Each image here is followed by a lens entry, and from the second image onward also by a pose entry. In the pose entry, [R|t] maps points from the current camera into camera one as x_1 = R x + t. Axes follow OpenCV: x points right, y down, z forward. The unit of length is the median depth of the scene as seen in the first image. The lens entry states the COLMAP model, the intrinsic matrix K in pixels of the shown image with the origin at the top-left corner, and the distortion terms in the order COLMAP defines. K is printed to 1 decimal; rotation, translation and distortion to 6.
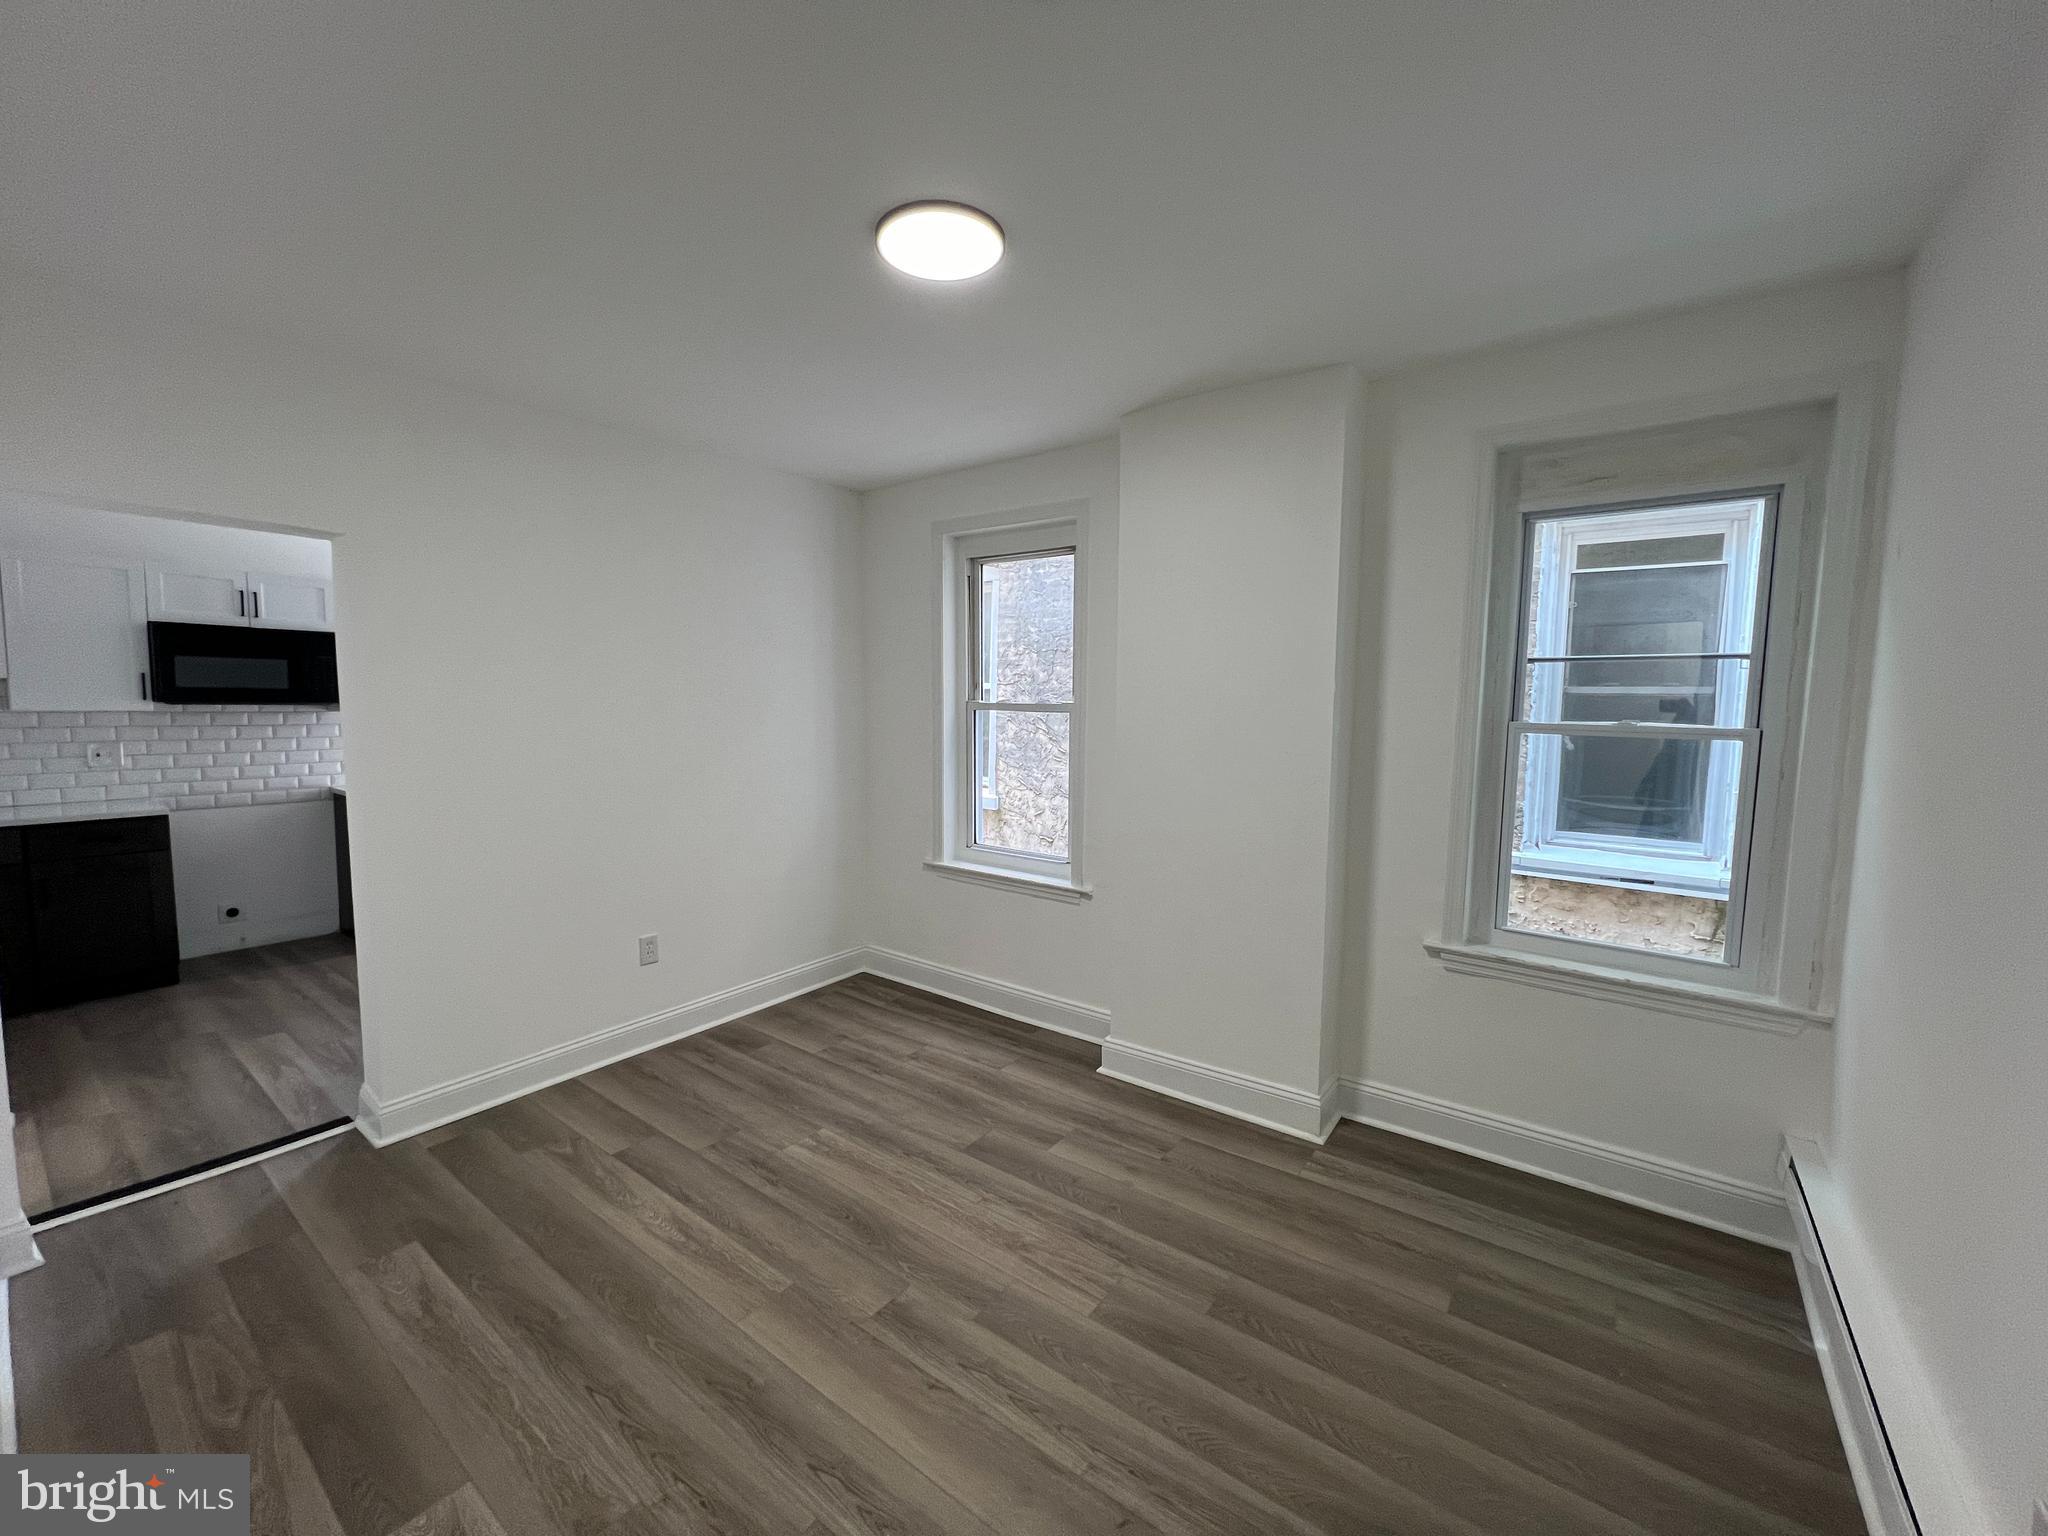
lens RADIAL K [[815.3, 0, 1024.0], [0, 815.3, 768.0], [0, 0, 1]] dist [-0.010071, -0.000058]
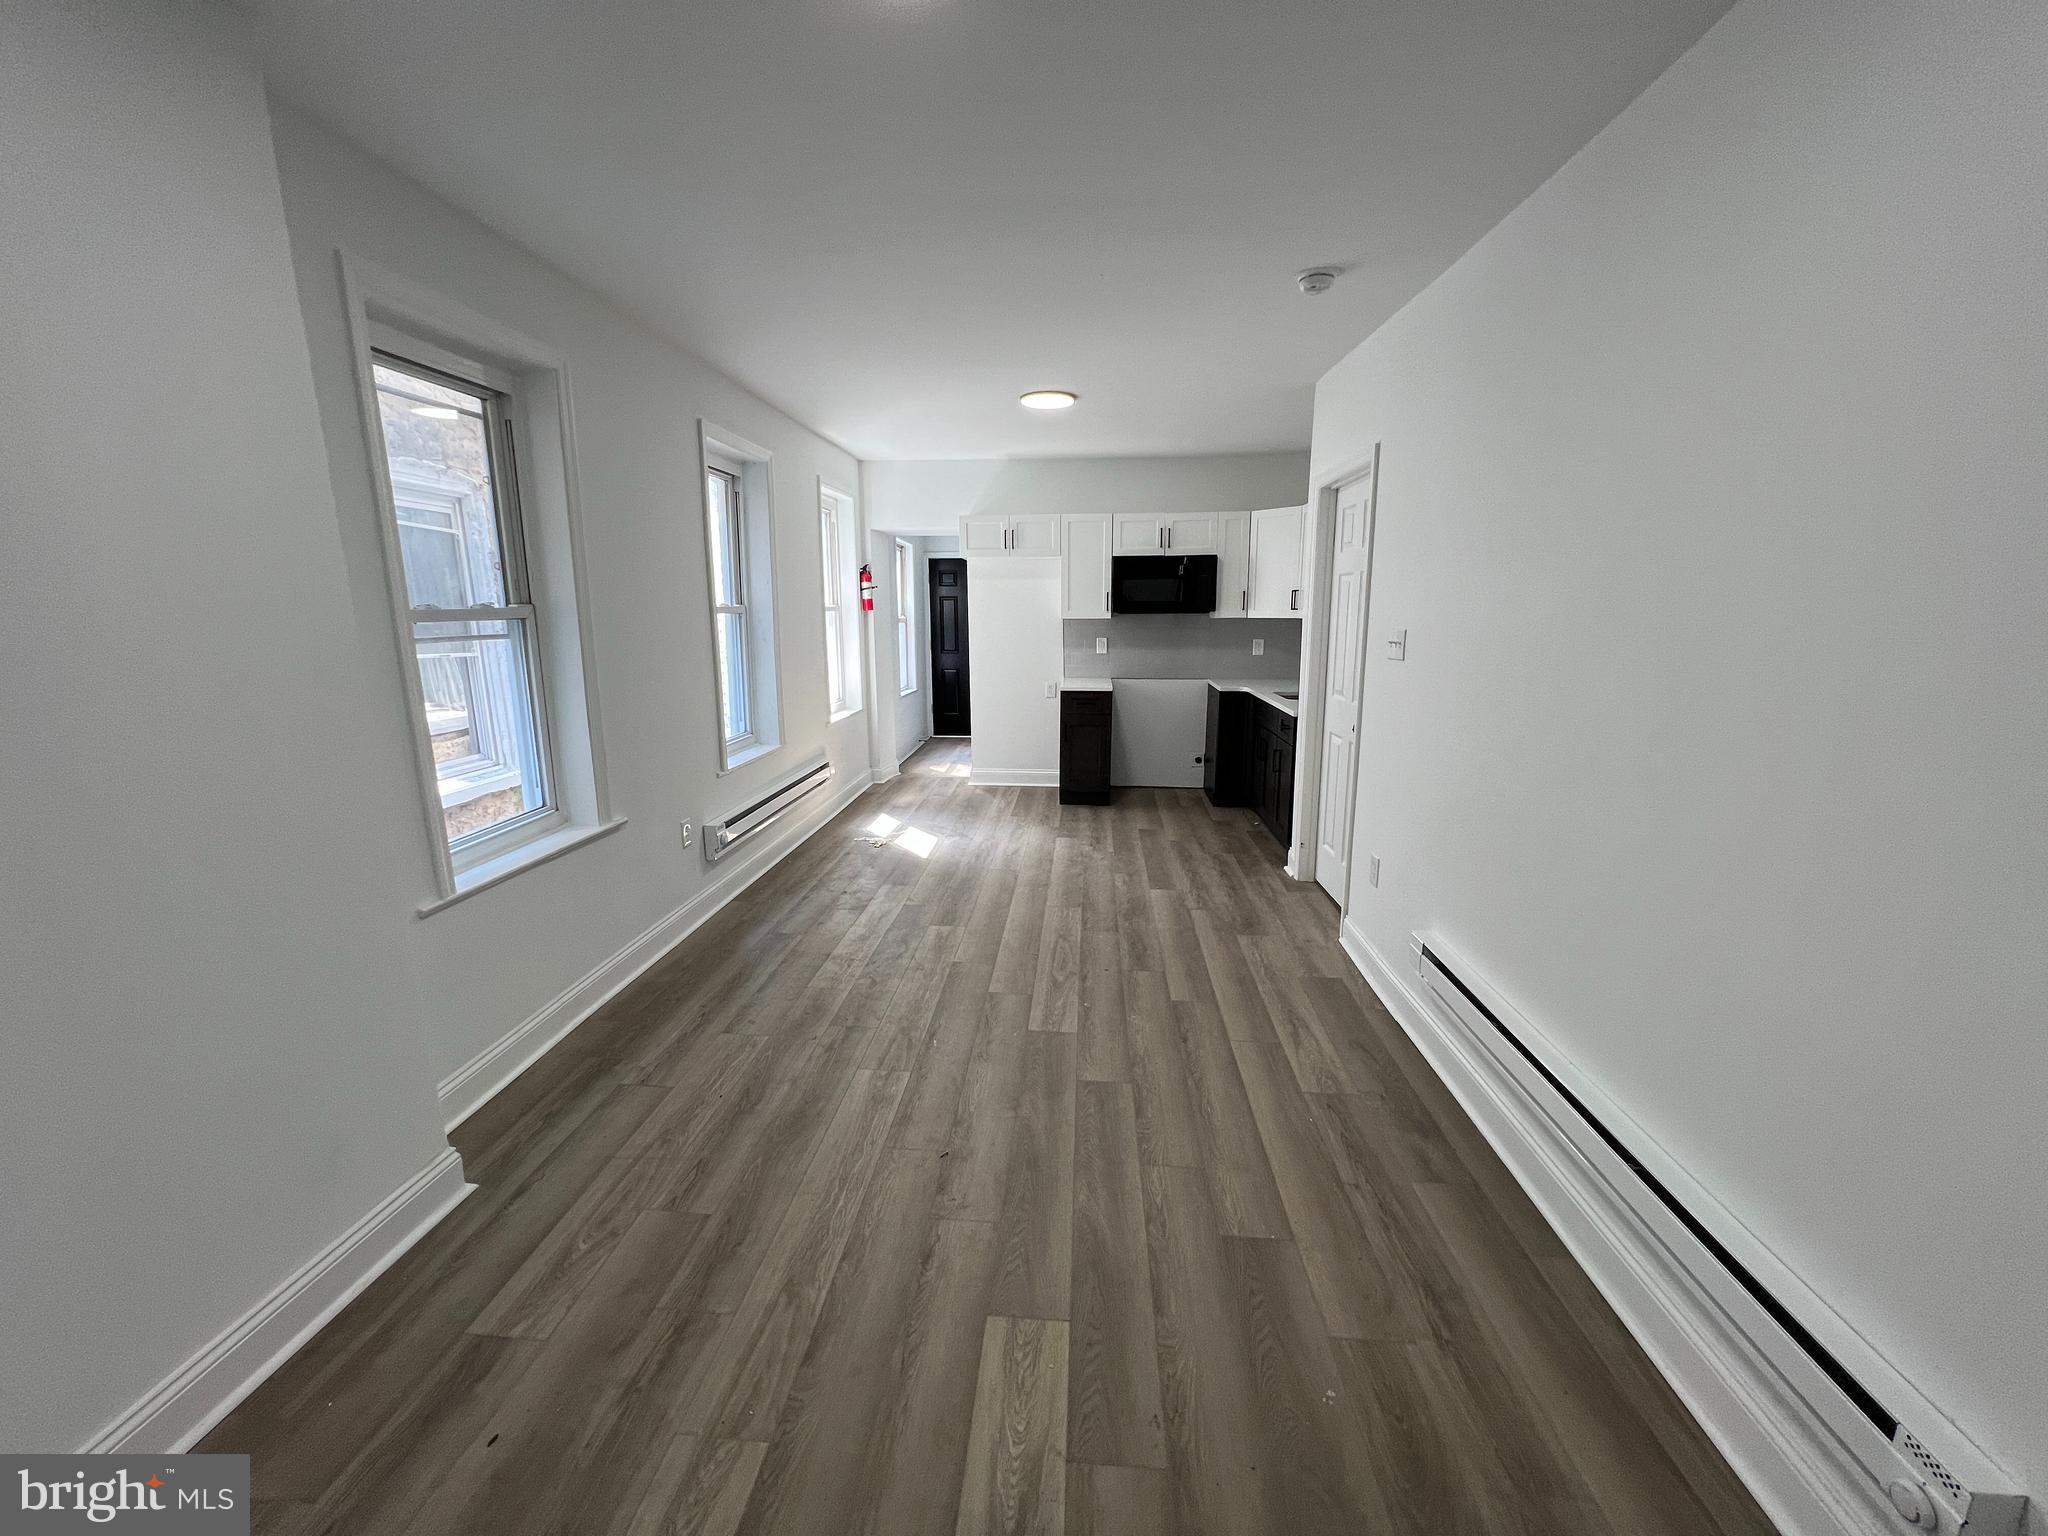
lens RADIAL K [[815.3, 0, 1024.0], [0, 815.3, 768.0], [0, 0, 1]] dist [-0.010071, -0.000058]
pose [[0.530165, 0.159156, -0.832823, 0.113608], [-0.070919, 0.987107, 0.143494, -0.002434], [0.844923, -0.017012, 0.534617, 0.065067]]
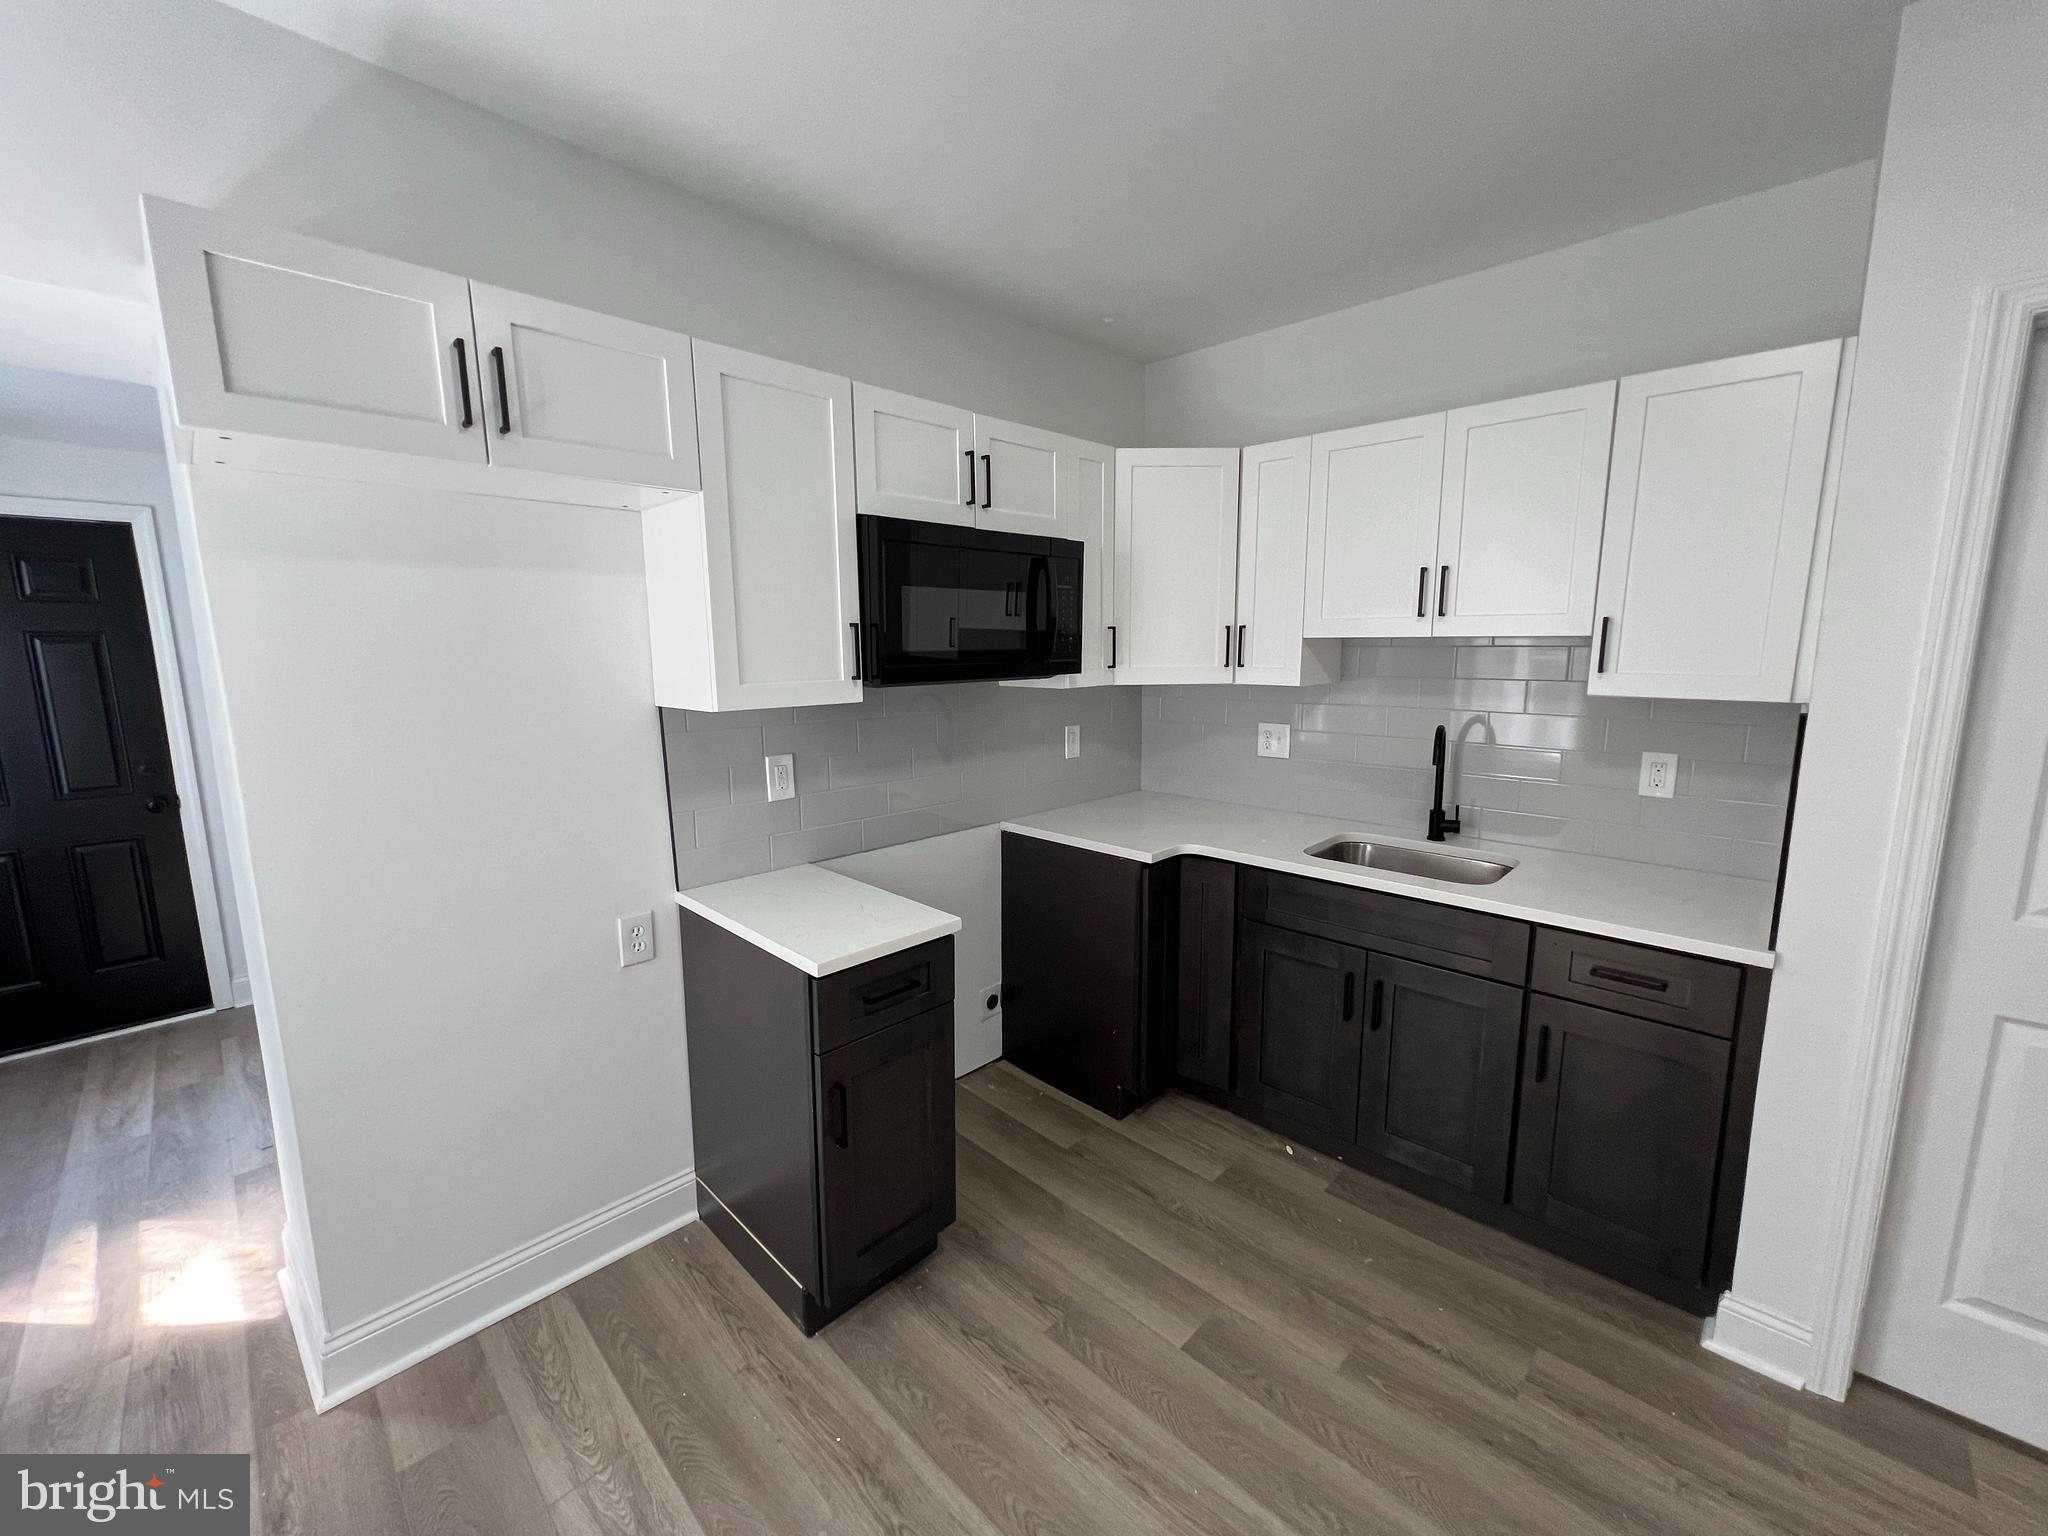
lens RADIAL K [[815.3, 0, 1024.0], [0, 815.3, 768.0], [0, 0, 1]] dist [-0.010071, -0.000058]
pose [[0.990521, 0.007506, -0.137160, -0.915167], [0.000639, 0.998243, 0.059246, -0.058921], [0.137363, -0.058773, 0.988776, 0.520417]]
